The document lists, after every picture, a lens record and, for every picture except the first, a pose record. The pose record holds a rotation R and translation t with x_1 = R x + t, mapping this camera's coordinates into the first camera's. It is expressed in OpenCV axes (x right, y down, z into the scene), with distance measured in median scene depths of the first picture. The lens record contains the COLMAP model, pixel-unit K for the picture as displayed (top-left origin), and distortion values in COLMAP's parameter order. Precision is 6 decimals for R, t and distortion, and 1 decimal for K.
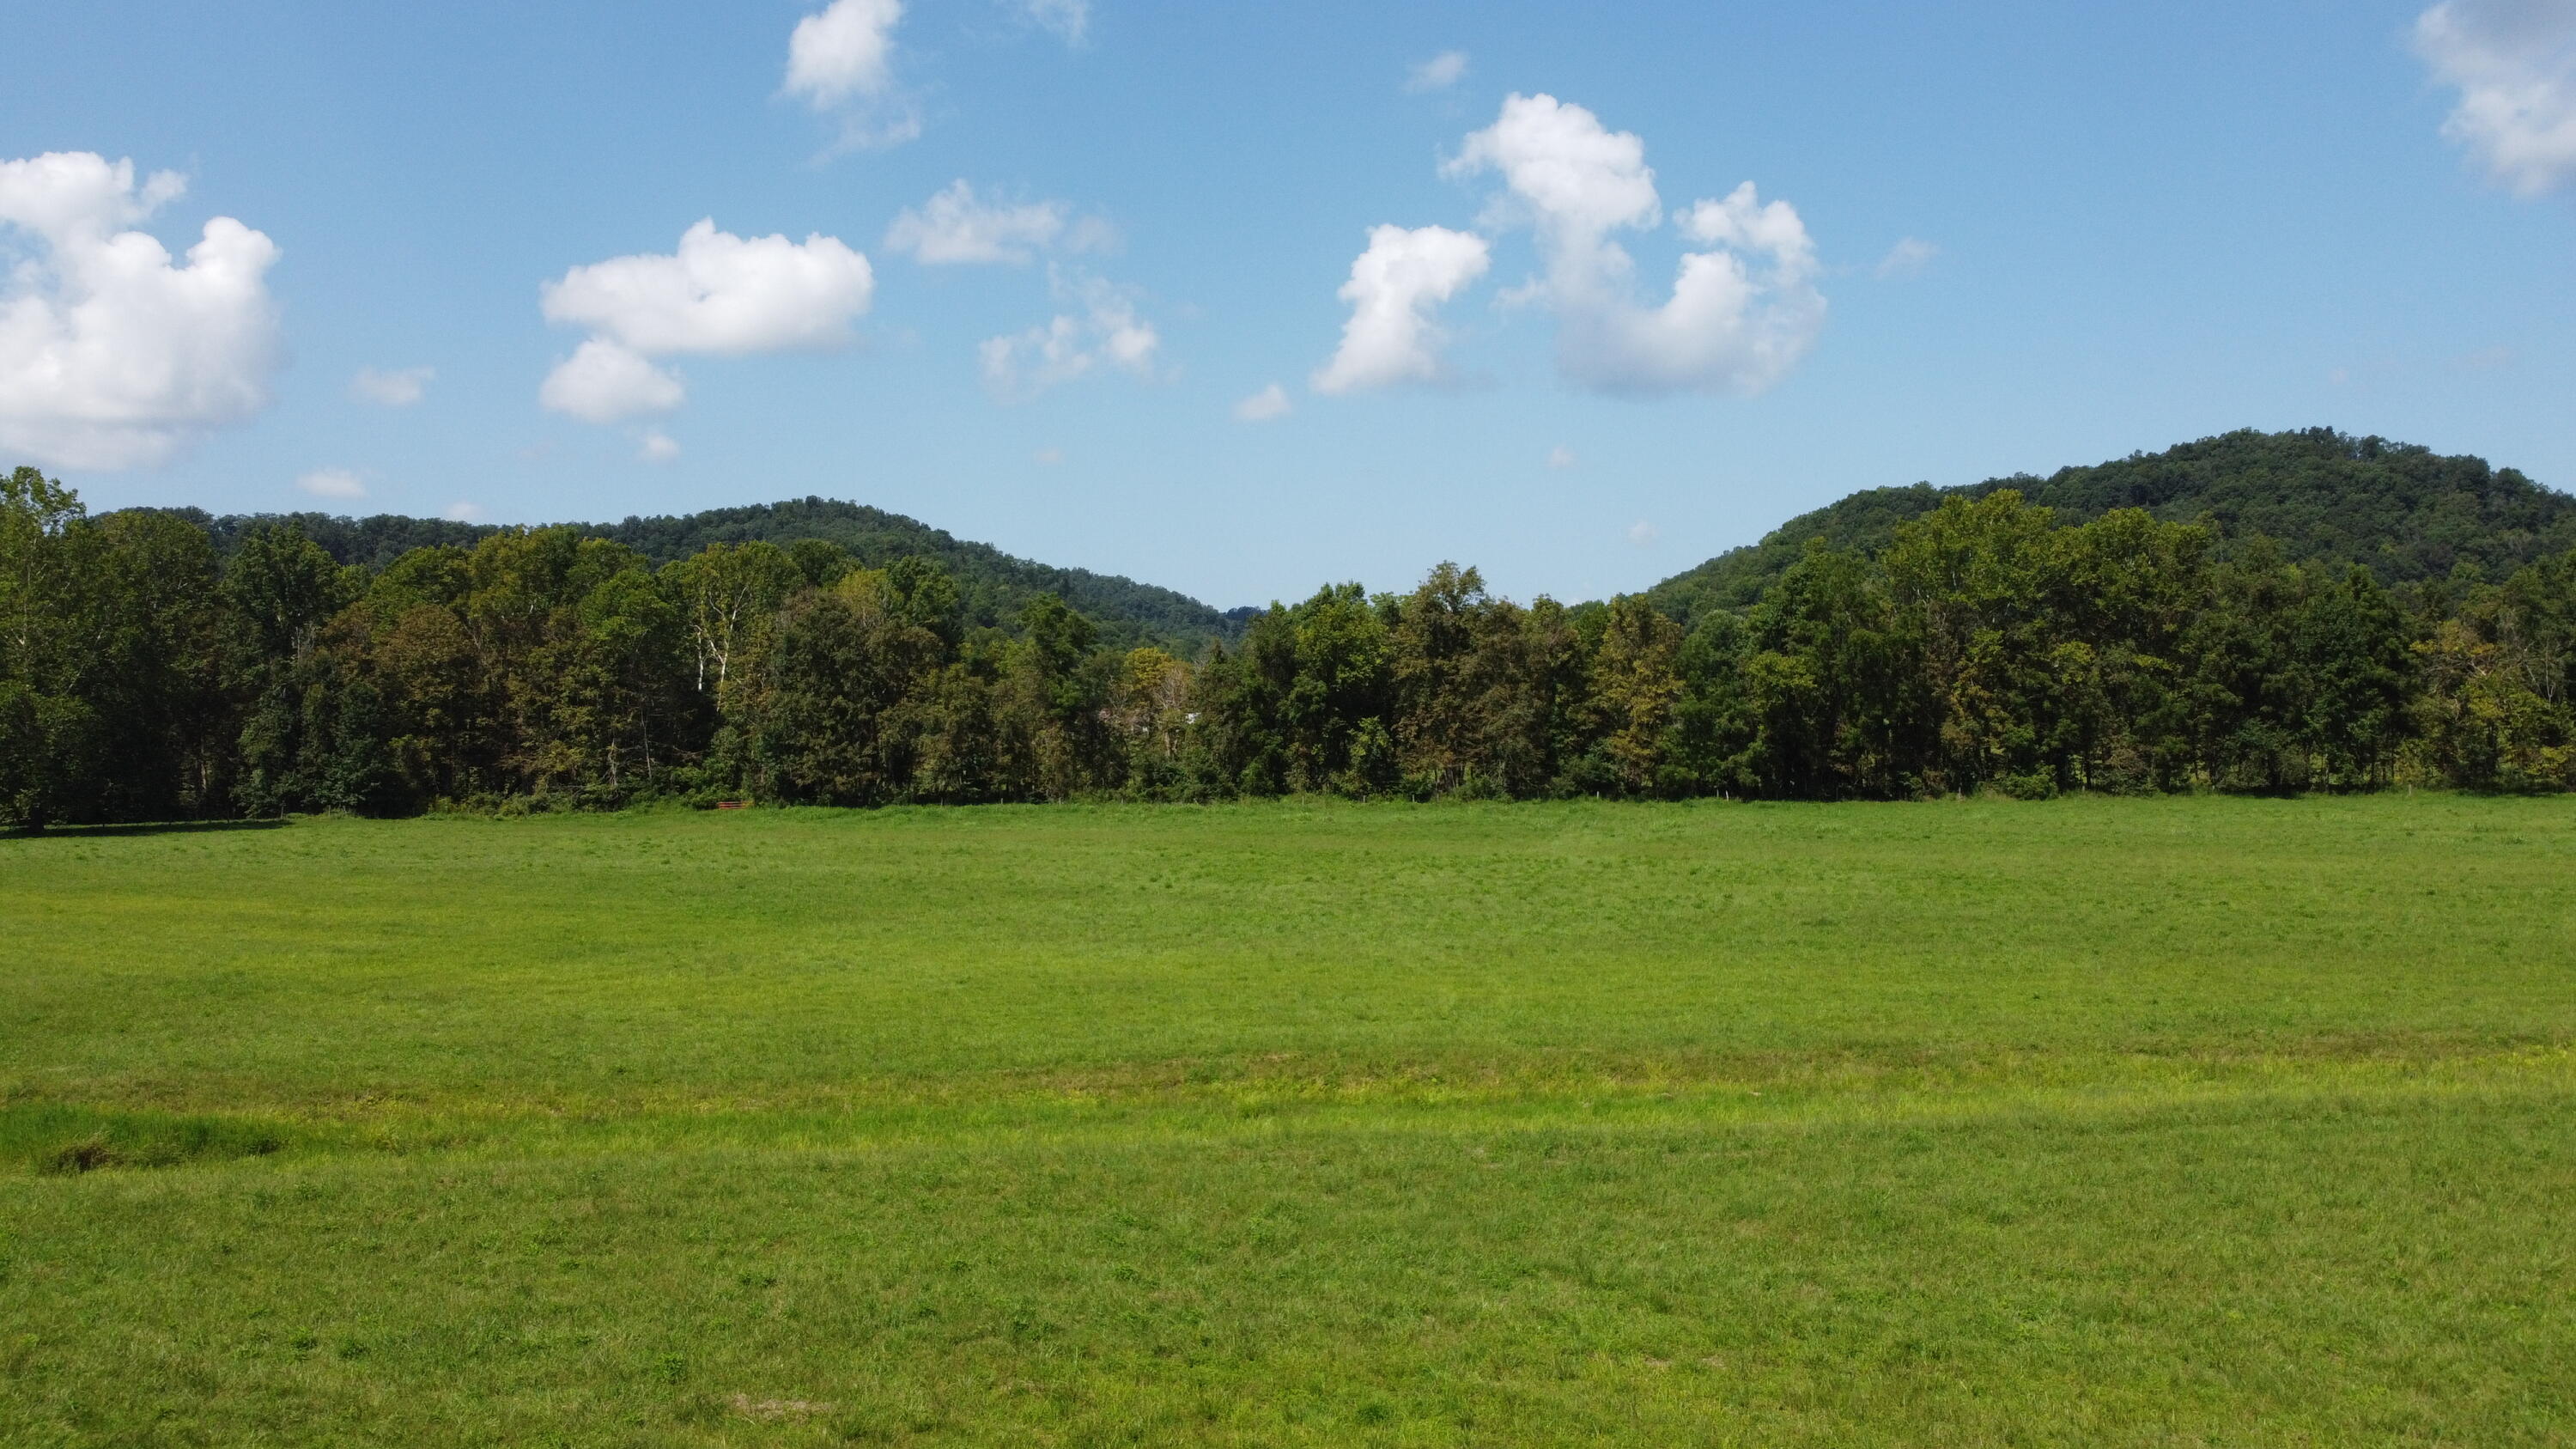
lens RADIAL K [[1934.6, 0, 1288.6], [0, 1934.6, 728.1], [0, 0, 1]] dist [0.001284, -0.005001]
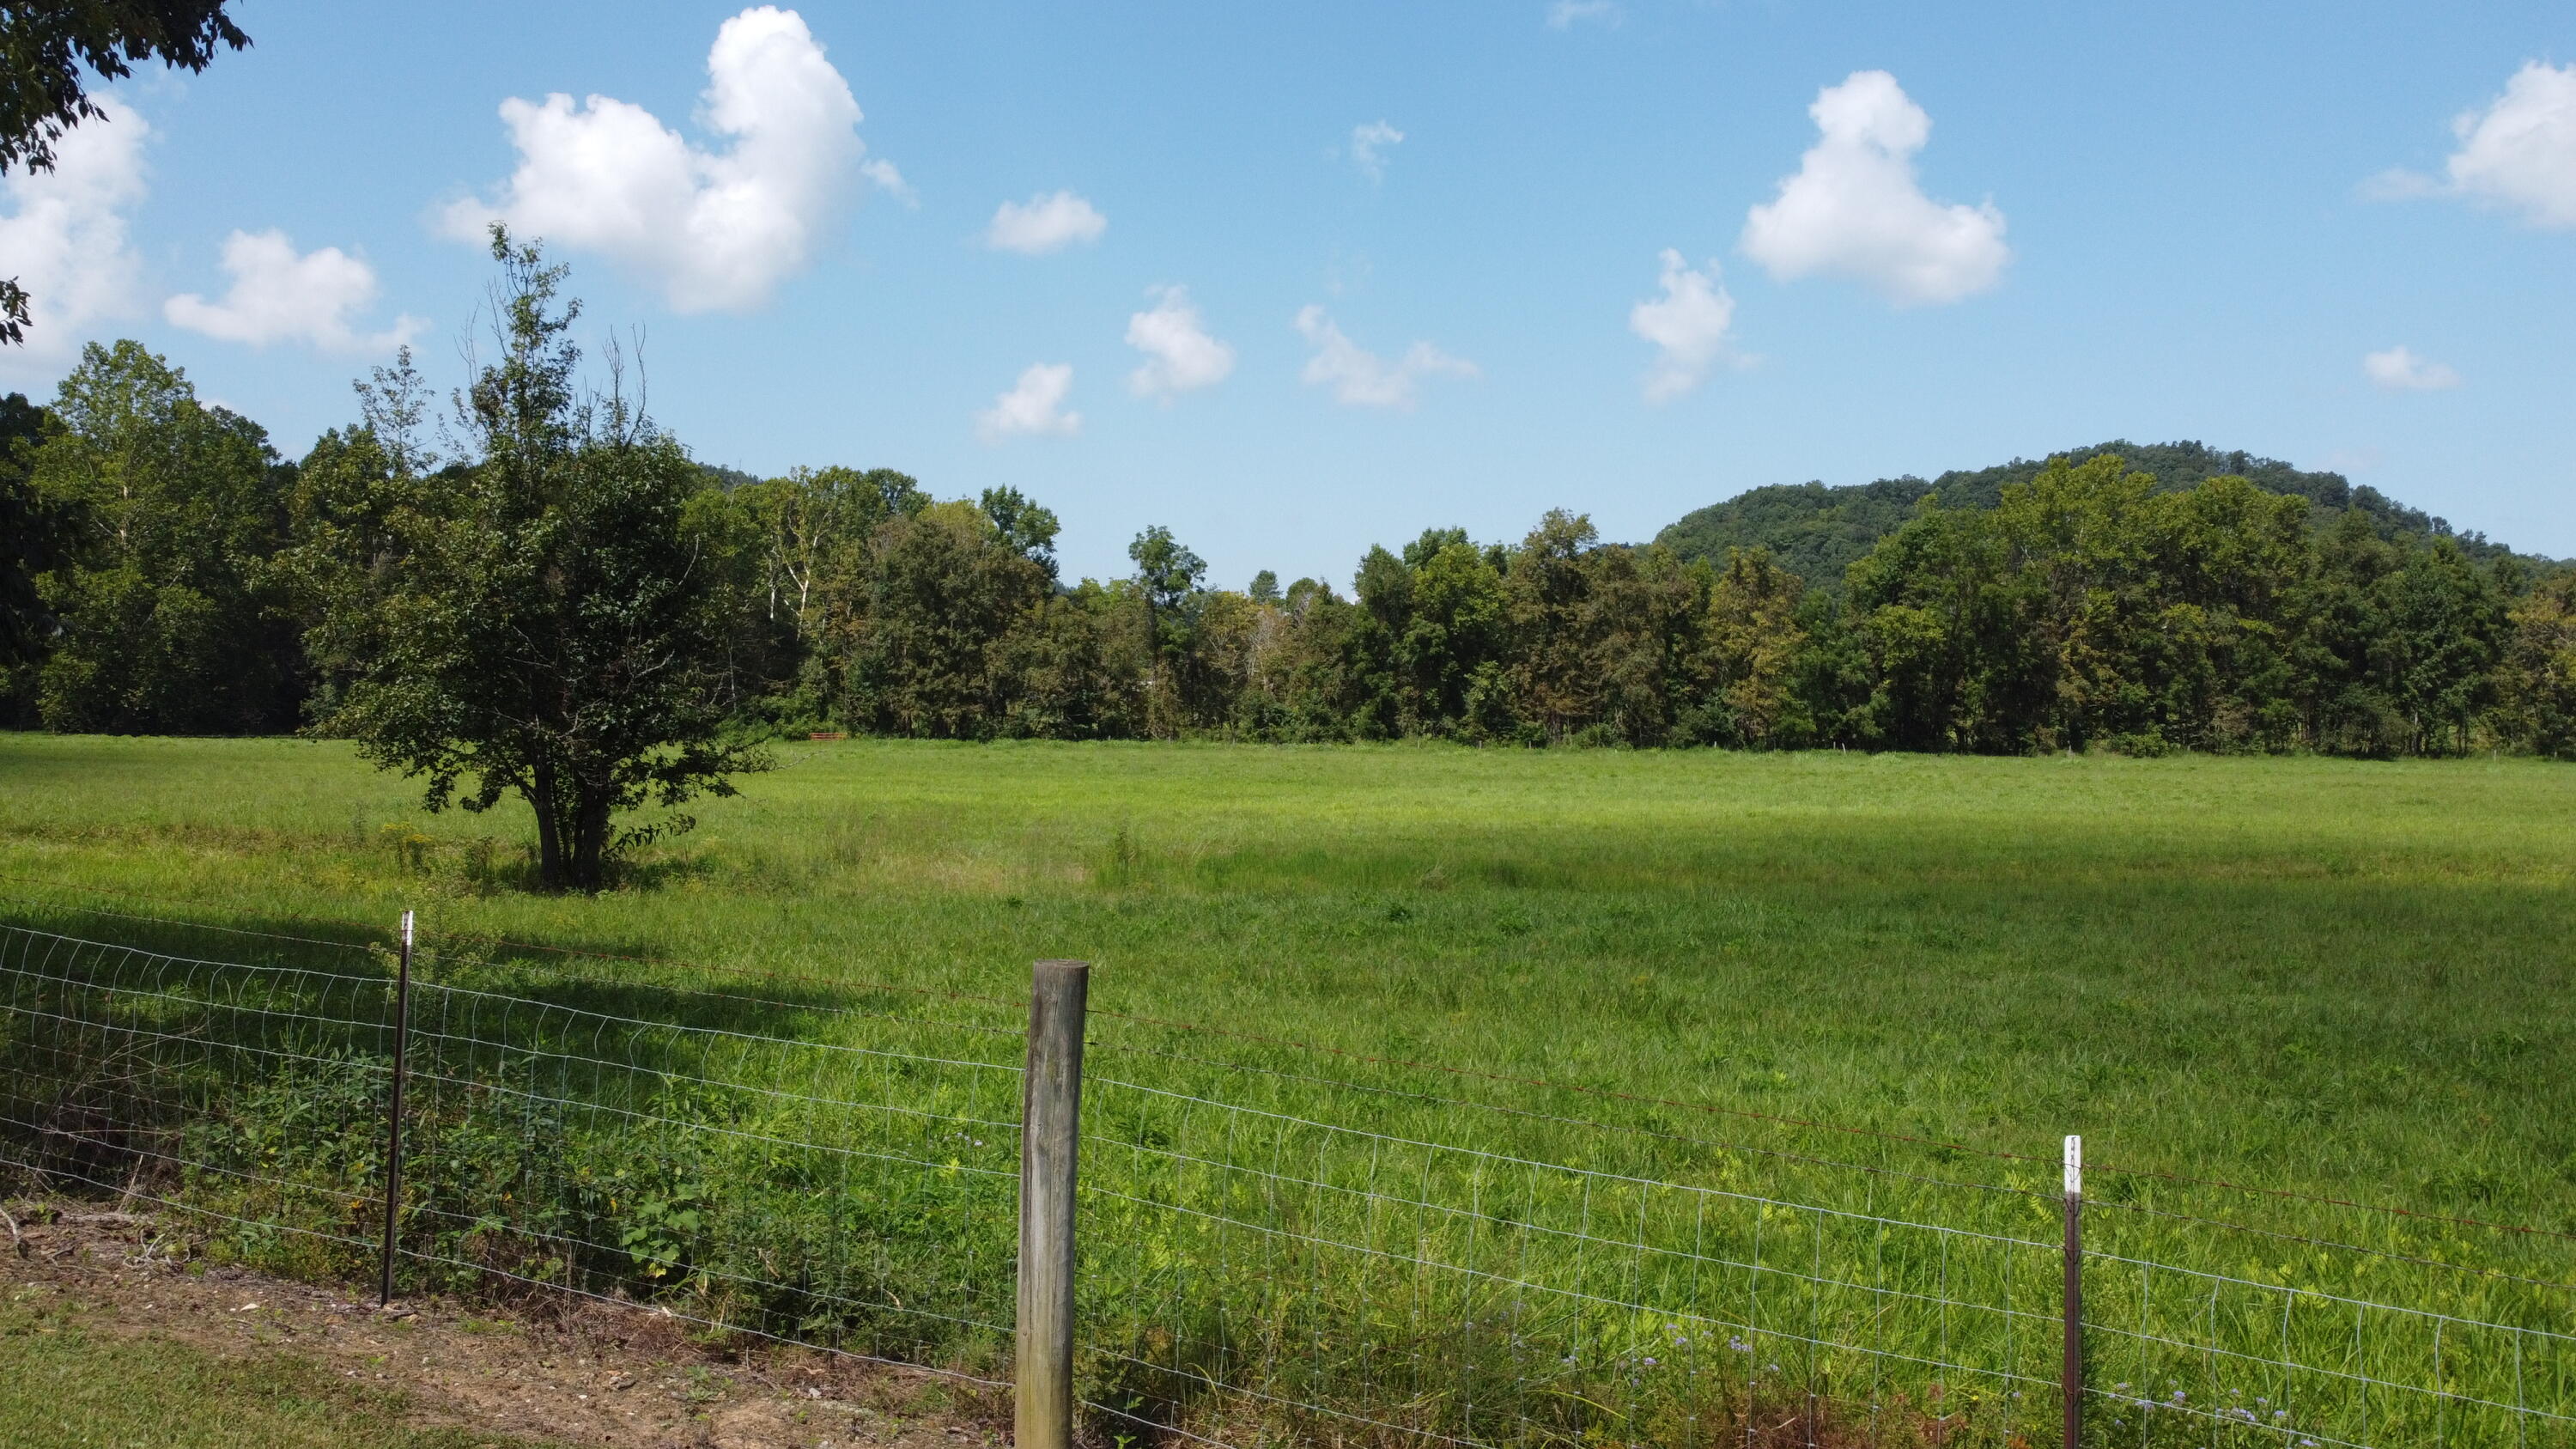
lens RADIAL K [[1934.6, 0, 1286.9], [0, 1934.6, 718.3], [0, 0, 1]] dist [0.001284, -0.005001]
pose [[0.995827, 0.023652, 0.088139, -0.148374], [-0.023554, 0.999720, -0.002151, 0.028148], [-0.088165, 0.000066, 0.996106, 0.026641]]
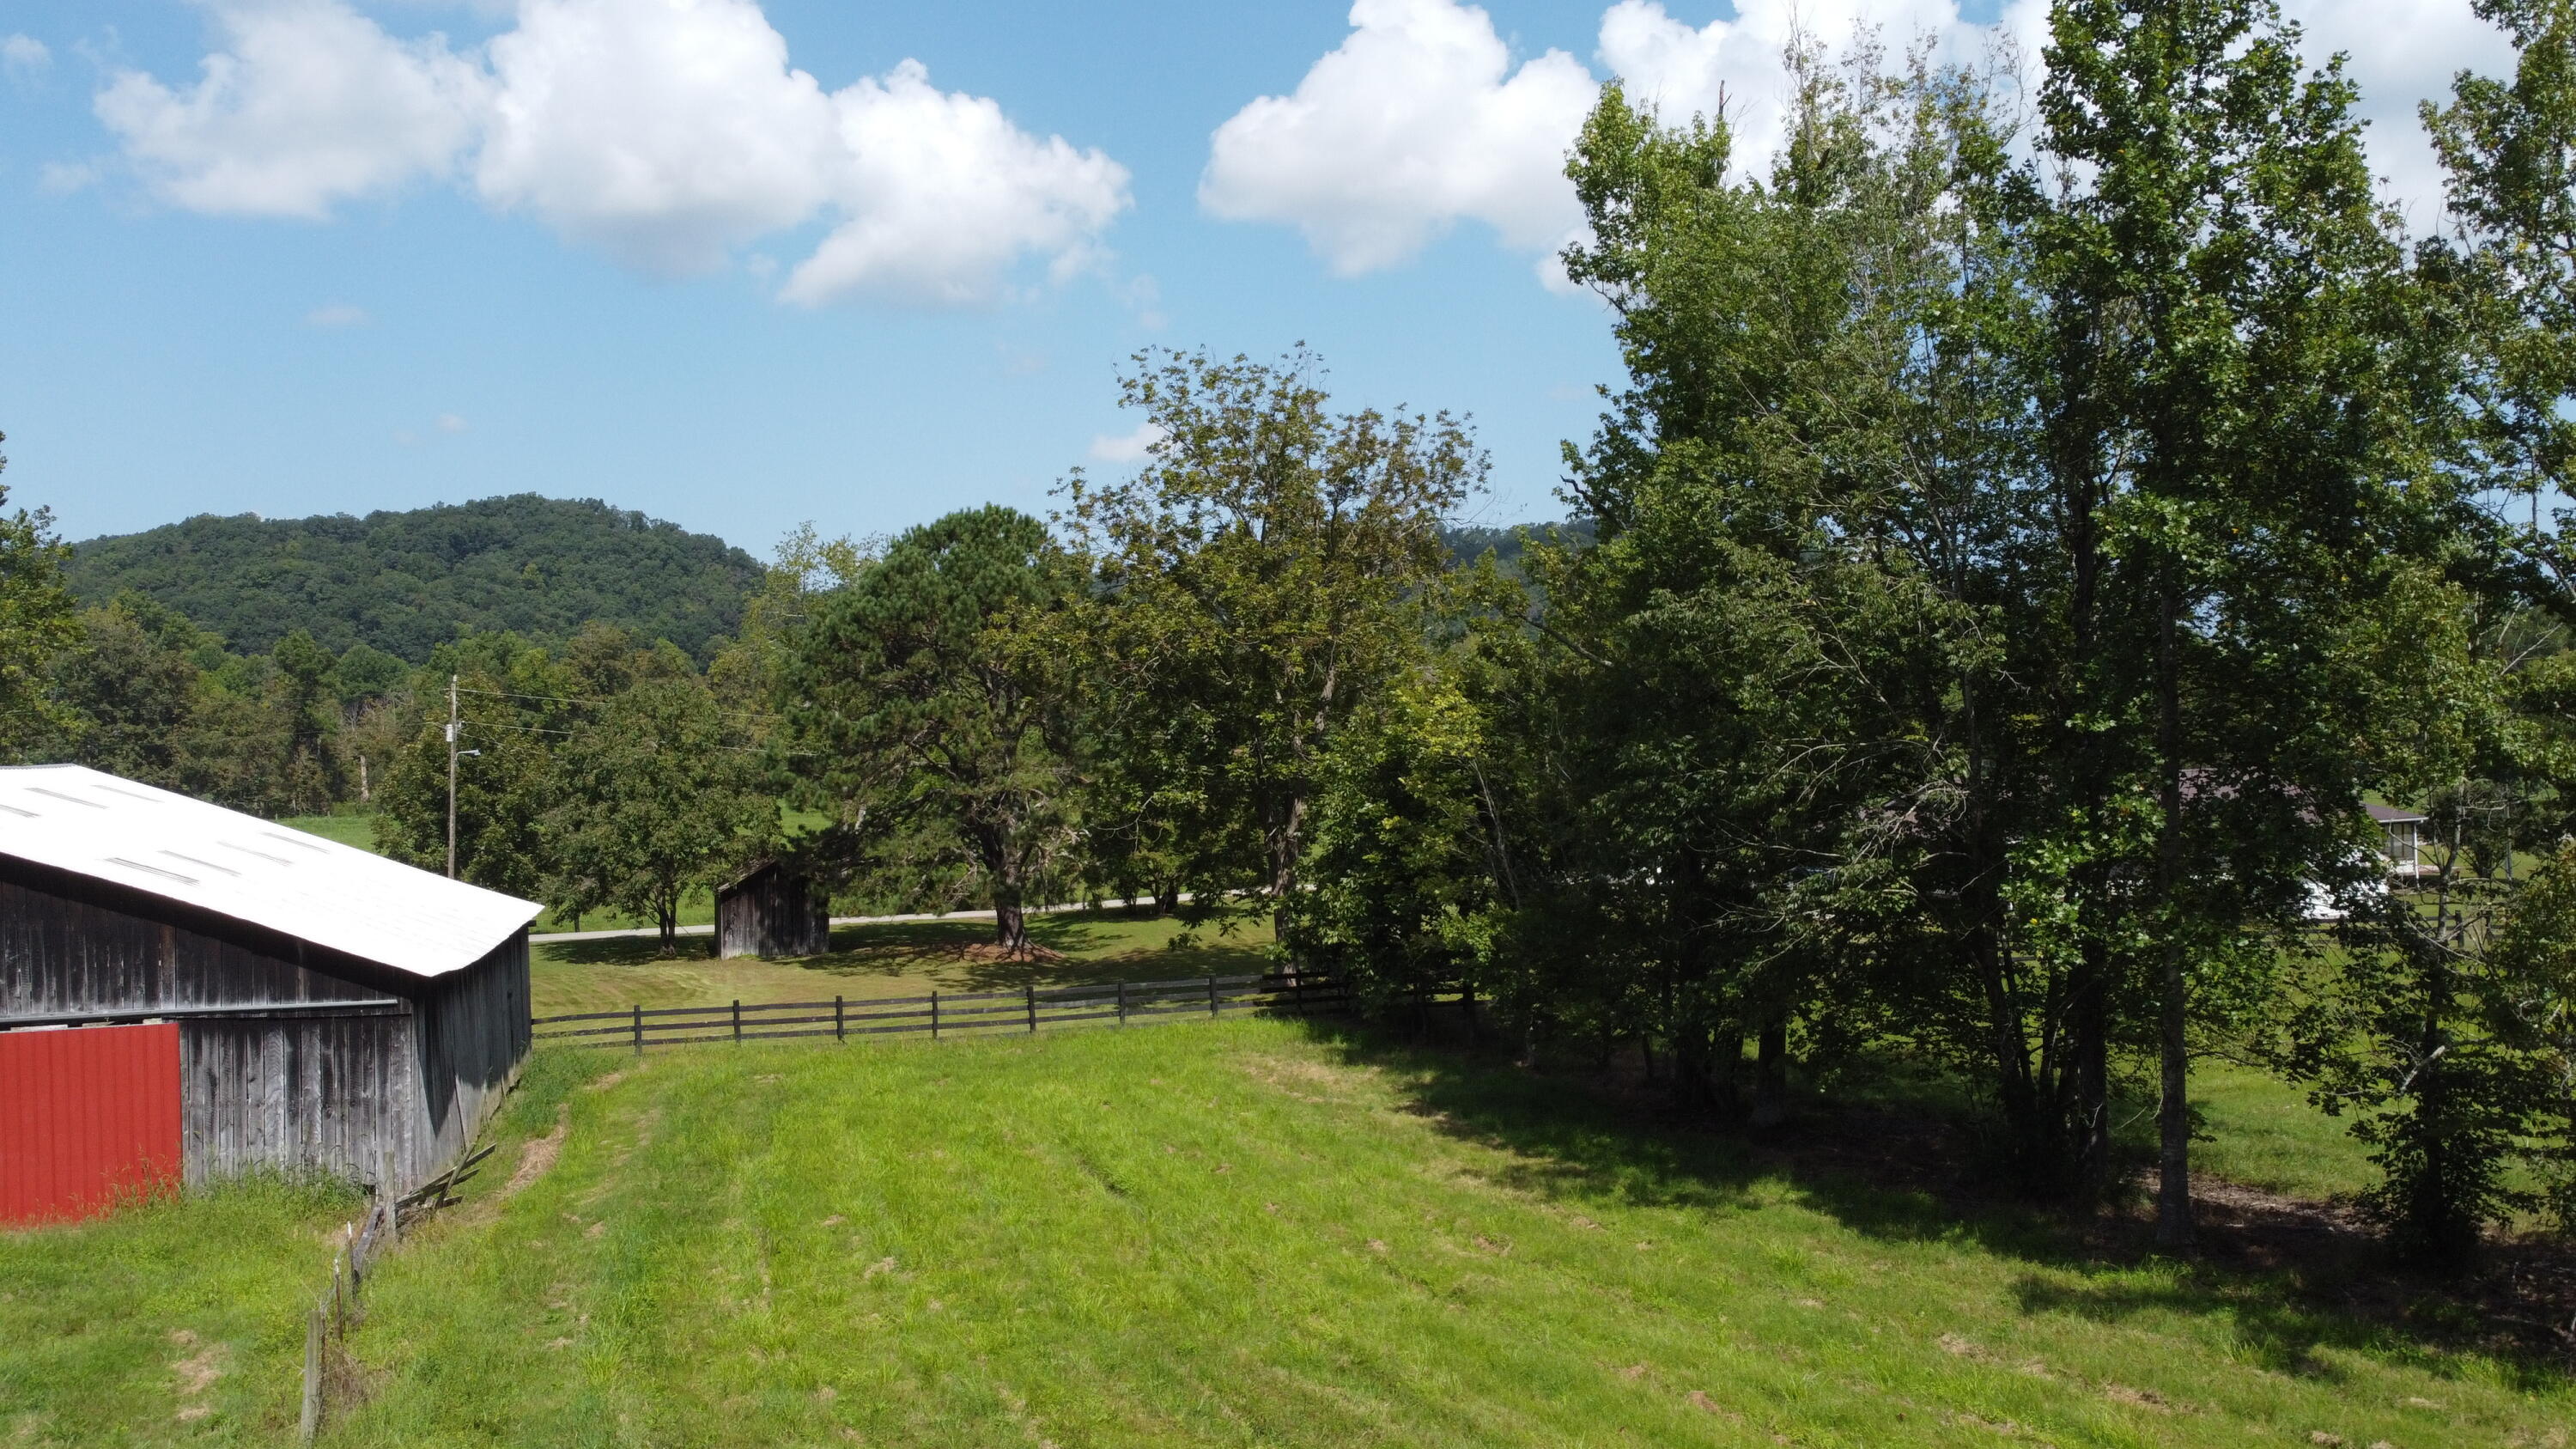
lens RADIAL K [[1934.6, 0, 1286.3], [0, 1934.6, 729.0], [0, 0, 1]] dist [0.001284, -0.005001]
pose [[0.577822, 0.003712, 0.816154, -0.749950], [0.009779, 0.999886, -0.011472, 0.015130], [-0.816104, 0.014610, 0.577720, -0.133007]]
